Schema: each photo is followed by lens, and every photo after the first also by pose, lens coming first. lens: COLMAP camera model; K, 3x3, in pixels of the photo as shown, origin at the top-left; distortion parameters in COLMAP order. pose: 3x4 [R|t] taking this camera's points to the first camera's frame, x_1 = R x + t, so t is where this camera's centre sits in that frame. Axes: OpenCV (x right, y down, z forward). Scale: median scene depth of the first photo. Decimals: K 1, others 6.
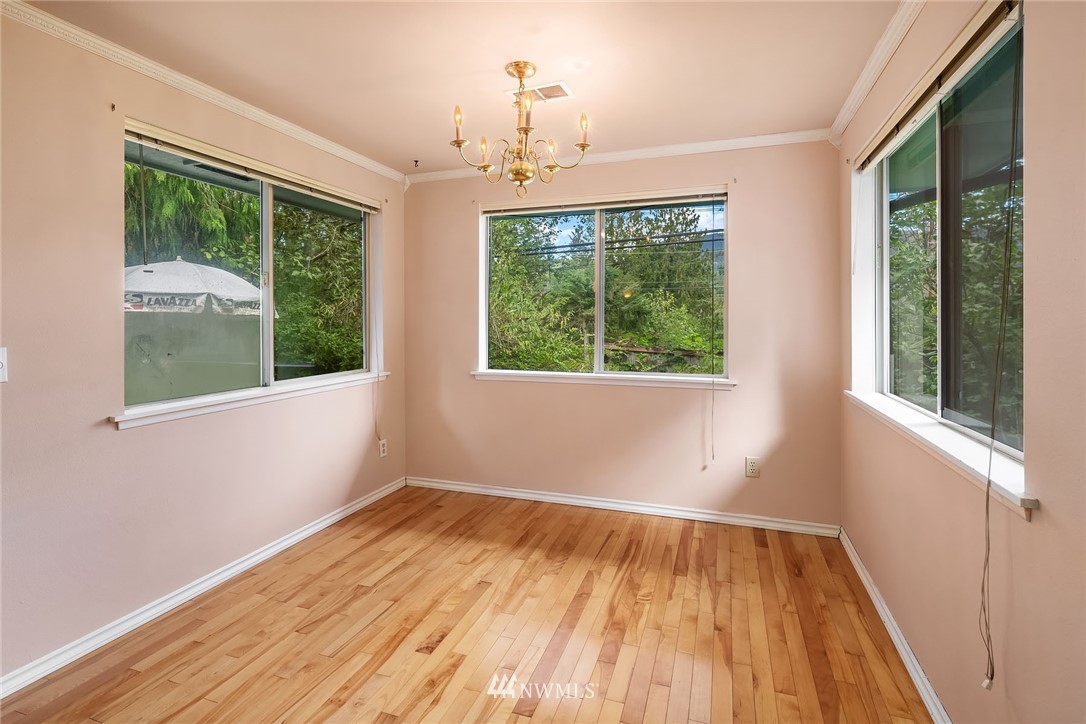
lens RADIAL K [[519.5, 0, 542.9], [0, 519.5, 318.8], [0, 0, 1]] dist [0.001733, -0.000228]
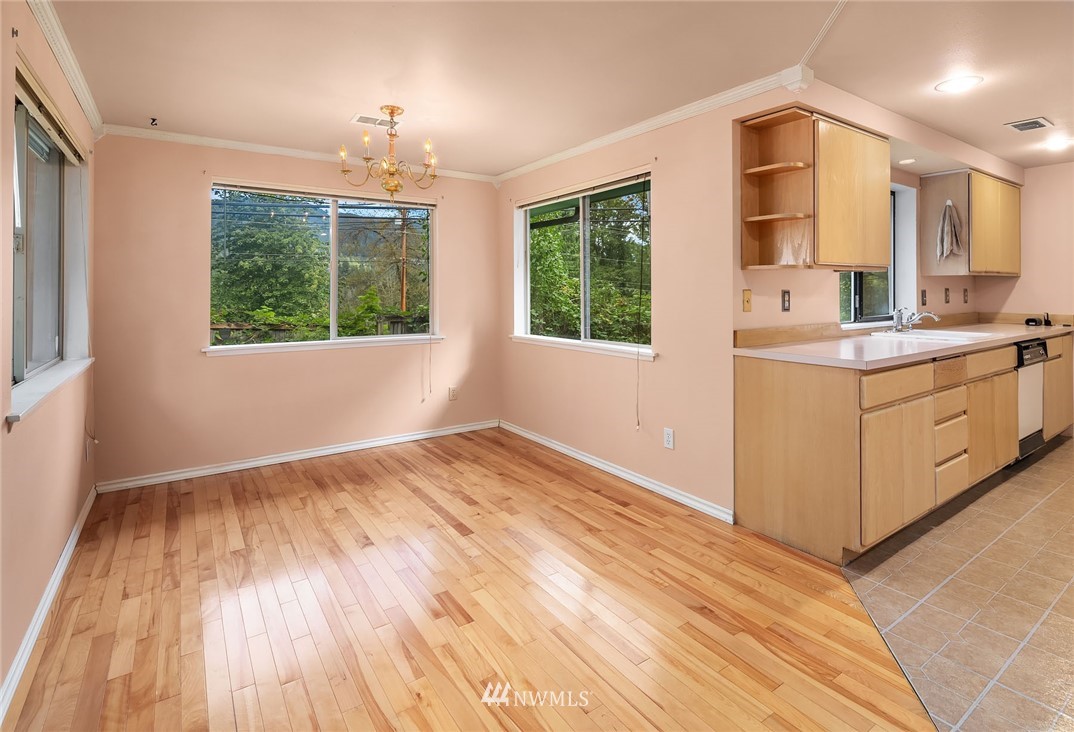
lens RADIAL K [[528.5, 0, 540.4], [0, 528.5, 282.2], [0, 0, 1]] dist [-0.002484, -0.000611]
pose [[0.592045, 0.015485, 0.805756, -0.745788], [0.002343, 0.999778, -0.020935, 0.001090], [-0.805901, 0.014282, 0.591878, -0.107115]]
